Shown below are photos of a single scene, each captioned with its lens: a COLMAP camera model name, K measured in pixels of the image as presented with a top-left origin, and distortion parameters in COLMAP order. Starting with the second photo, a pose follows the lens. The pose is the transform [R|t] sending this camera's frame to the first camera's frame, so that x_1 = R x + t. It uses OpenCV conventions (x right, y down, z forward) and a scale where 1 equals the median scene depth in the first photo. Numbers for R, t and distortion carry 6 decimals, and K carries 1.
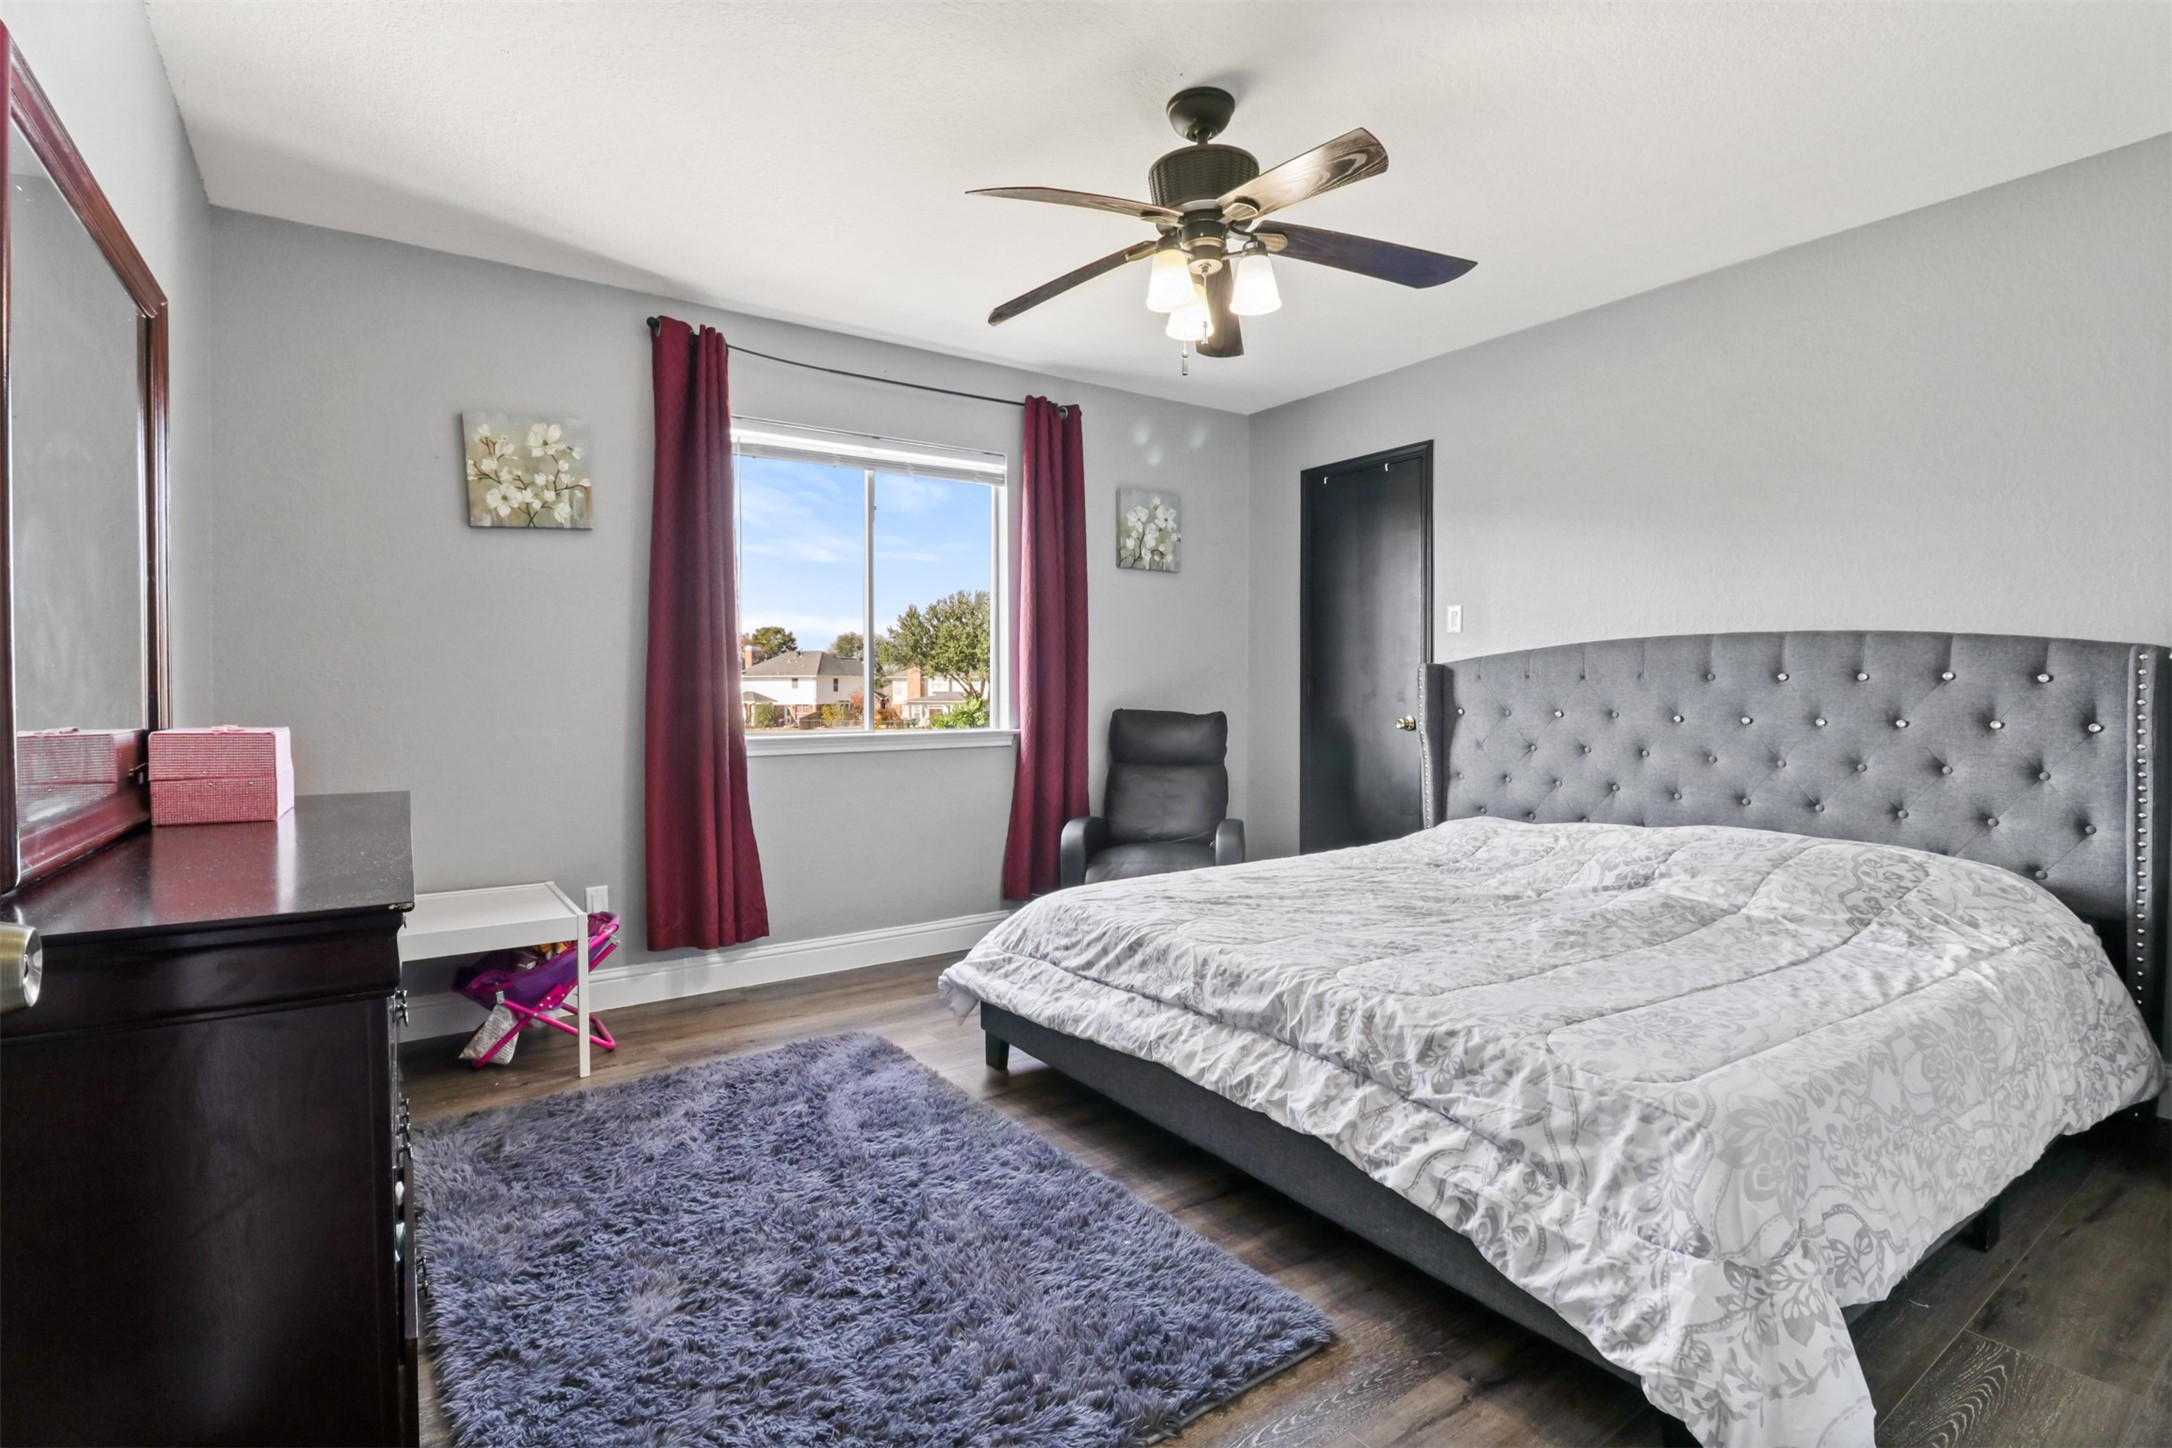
lens RADIAL K [[1013.7, 0, 1080.4], [0, 1013.7, 717.1], [0, 0, 1]] dist [-0.013902, -0.002022]
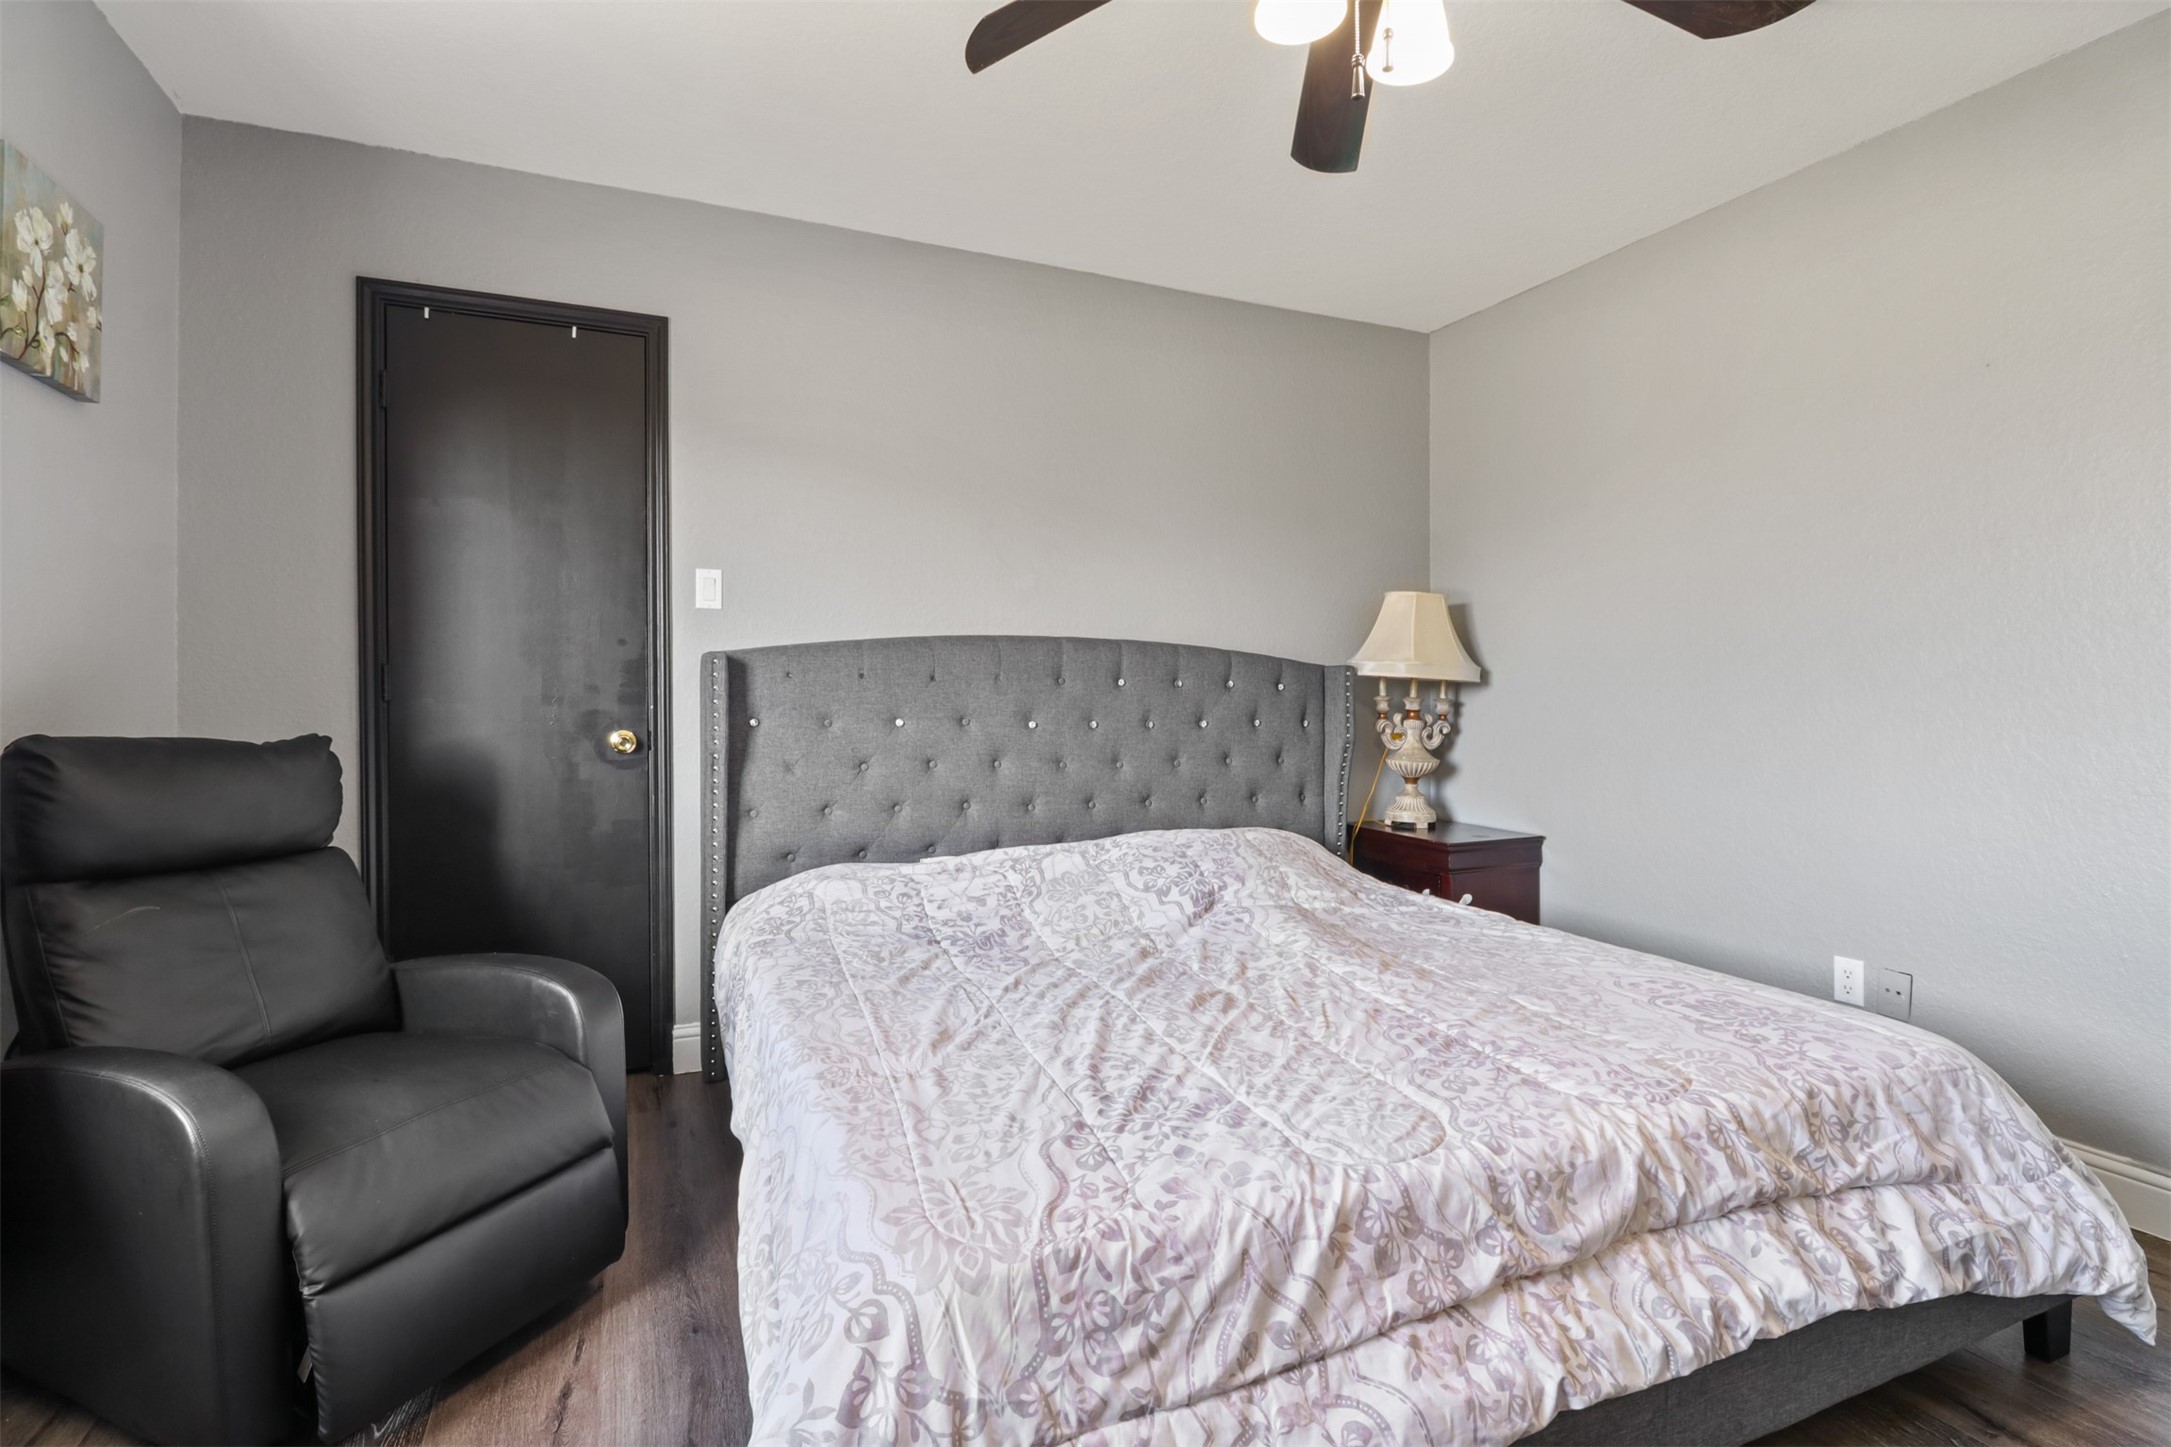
lens RADIAL K [[1013.3, 0, 1077.8], [0, 1013.3, 707.1], [0, 0, 1]] dist [-0.013902, -0.002022]
pose [[0.208389, -0.010552, 0.977989, -0.375996], [0.017189, 0.999827, 0.007125, -0.024056], [-0.977895, 0.015326, 0.208534, 0.887726]]
